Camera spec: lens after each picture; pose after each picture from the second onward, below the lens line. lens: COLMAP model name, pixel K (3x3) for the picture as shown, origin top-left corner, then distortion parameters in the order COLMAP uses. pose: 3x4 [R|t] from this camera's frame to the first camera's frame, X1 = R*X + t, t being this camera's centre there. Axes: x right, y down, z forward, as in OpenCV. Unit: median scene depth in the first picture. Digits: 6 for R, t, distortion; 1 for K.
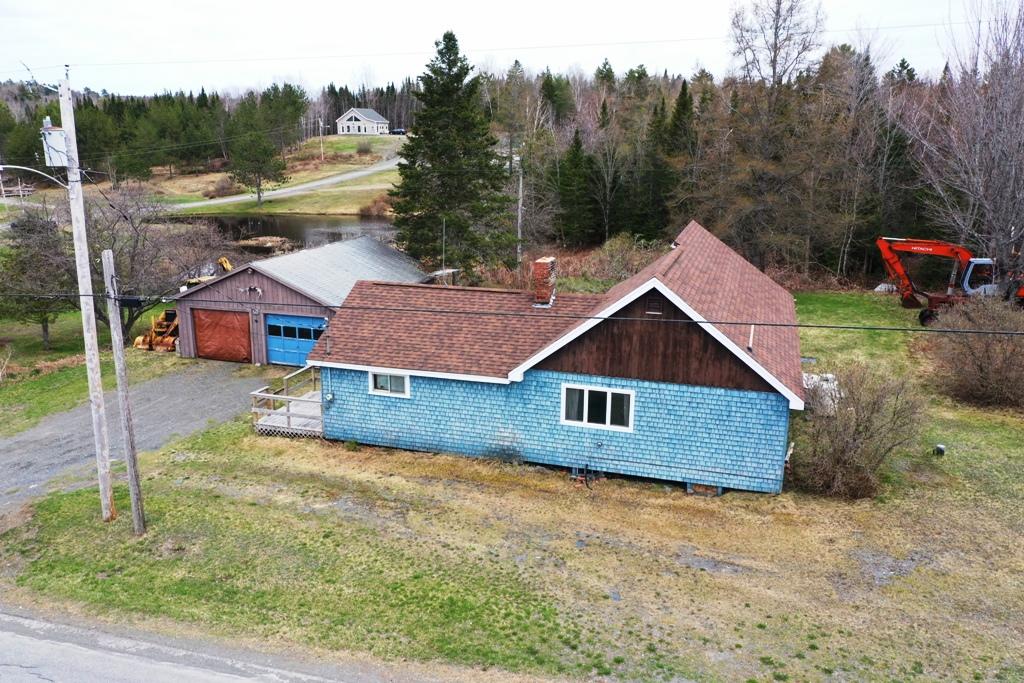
lens RADIAL K [[813.3, 0, 507.9], [0, 813.3, 337.5], [0, 0, 1]] dist [0.013583, 0.006027]
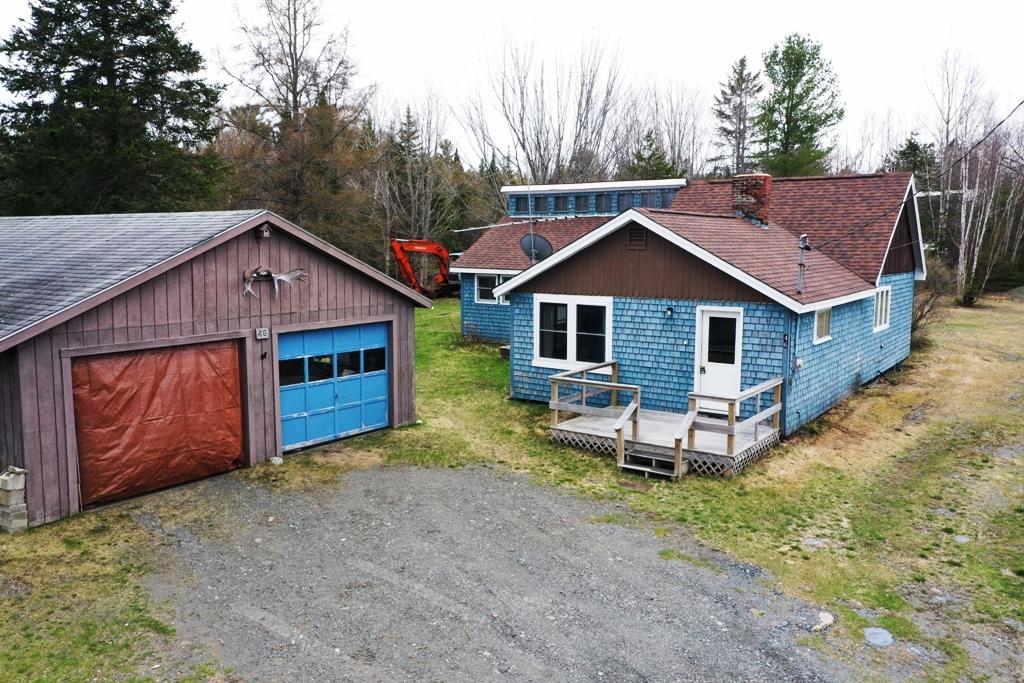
lens RADIAL K [[813.3, 0, 508.2], [0, 813.3, 342.2], [0, 0, 1]] dist [0.013583, 0.006027]
pose [[0.296640, -0.119349, 0.947502, -0.917658], [0.227358, 0.972458, 0.051312, -0.027721], [-0.927531, 0.200201, 0.315605, 1.045236]]
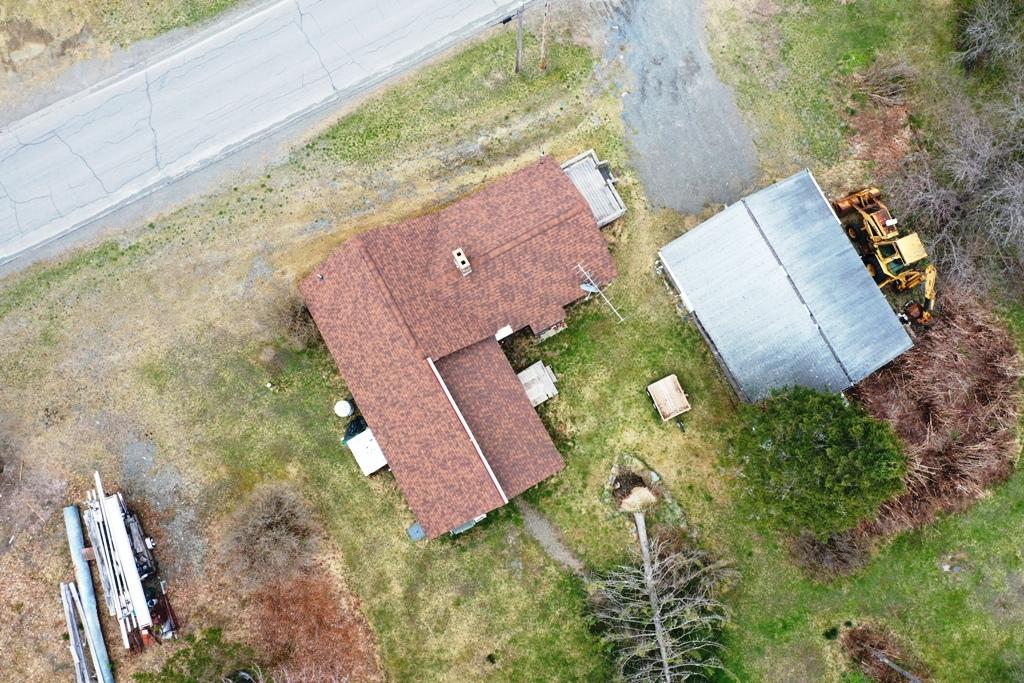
lens RADIAL K [[813.3, 0, 509.1], [0, 813.3, 340.5], [0, 0, 1]] dist [0.013583, 0.006027]
pose [[-0.693064, 0.716340, -0.080744, 0.222872], [-0.163041, -0.046658, 0.985515, -1.656011], [0.702197, 0.696190, 0.149130, 0.984413]]
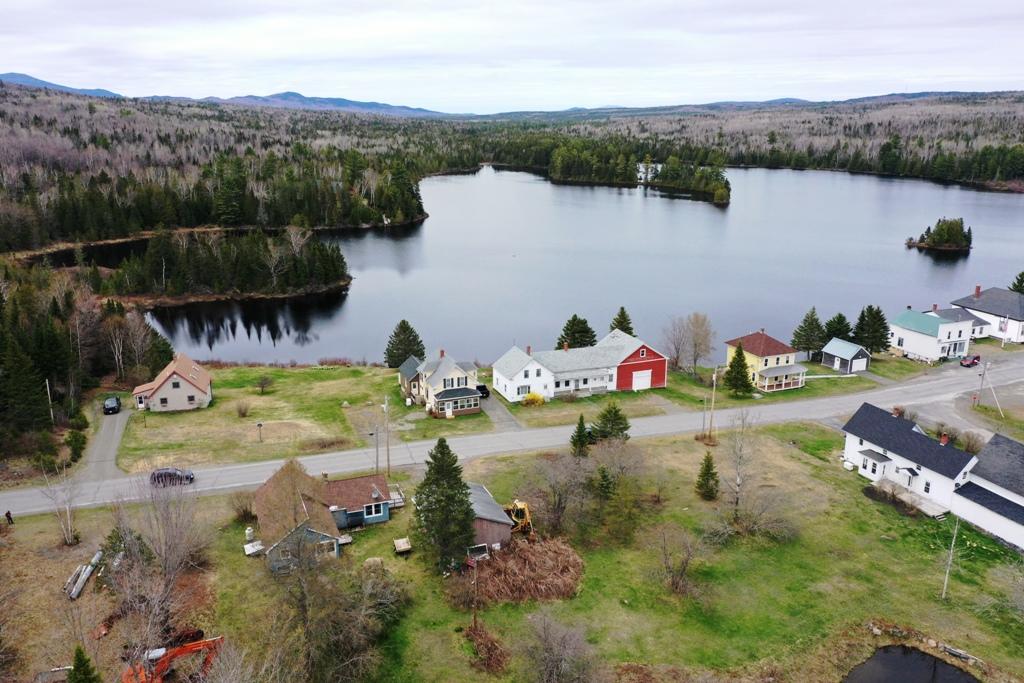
lens RADIAL K [[813.3, 0, 511.1], [0, 813.3, 342.2], [0, 0, 1]] dist [0.013583, 0.006027]
pose [[-0.769919, 0.166594, -0.616012, 1.618053], [-0.161567, 0.882982, 0.440726, -2.450869], [0.617350, 0.438851, -0.652908, 3.793346]]
